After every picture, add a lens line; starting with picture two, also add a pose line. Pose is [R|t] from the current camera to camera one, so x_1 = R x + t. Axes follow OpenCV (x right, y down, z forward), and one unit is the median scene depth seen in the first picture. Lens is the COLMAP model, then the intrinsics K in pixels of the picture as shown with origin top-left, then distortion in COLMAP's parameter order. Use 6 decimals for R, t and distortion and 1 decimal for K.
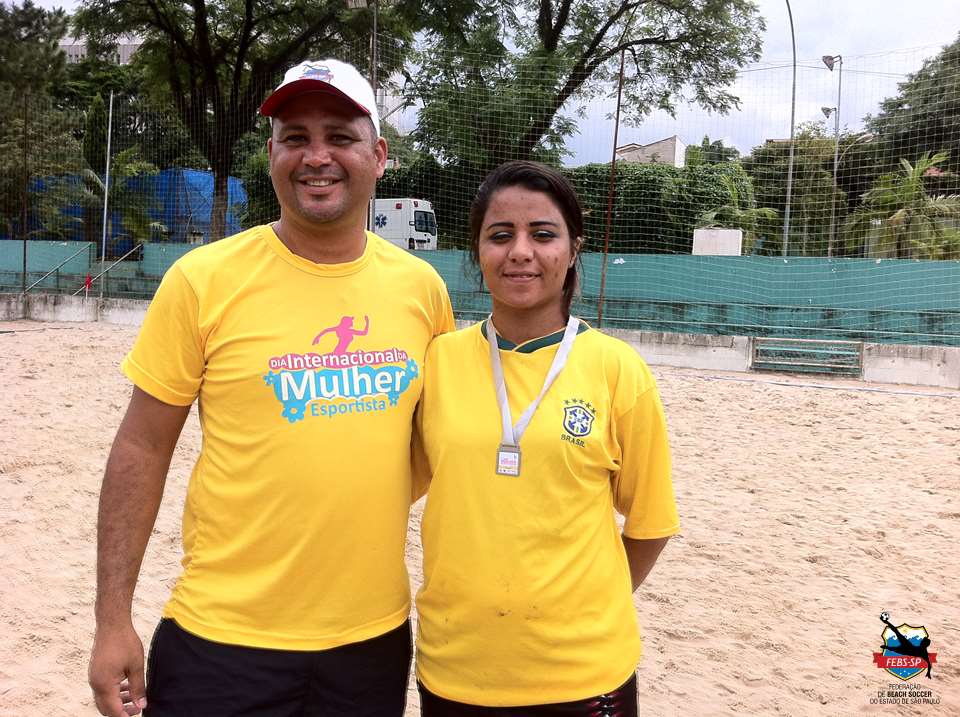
lens RADIAL K [[953.8, 0, 485.3], [0, 953.8, 369.4], [0, 0, 1]] dist [-0.035856, 0.000000]
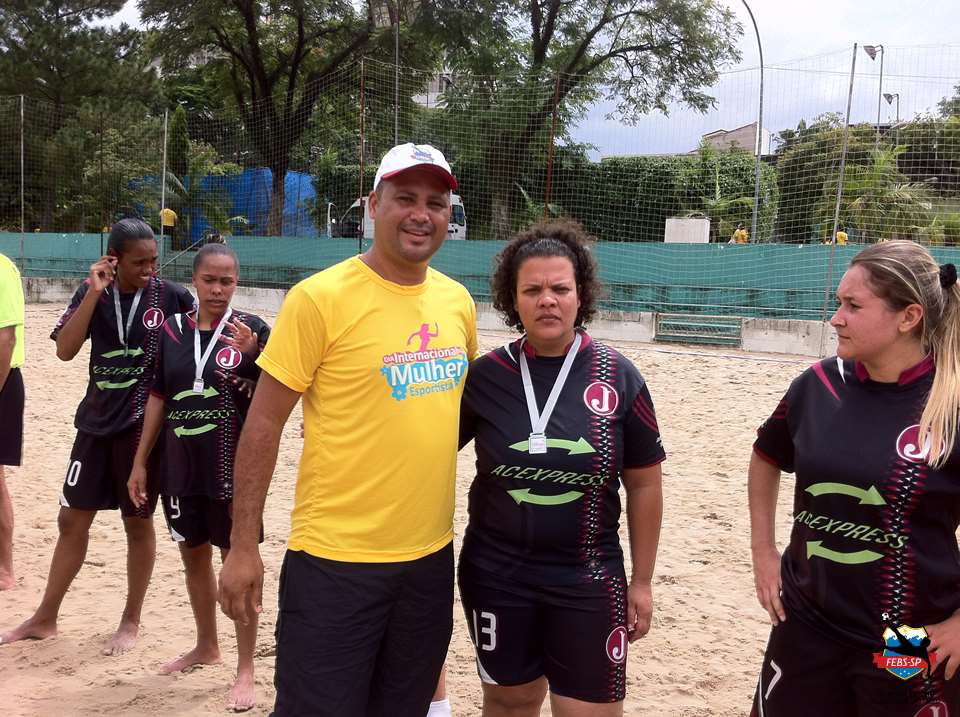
lens RADIAL K [[953.8, 0, 492.3], [0, 953.8, 378.2], [0, 0, 1]] dist [-0.035856, 0.000000]
pose [[0.990764, 0.011938, -0.135074, 0.152833], [-0.008902, 0.999694, 0.023058, 0.013277], [0.135308, -0.021643, 0.990567, -0.118699]]
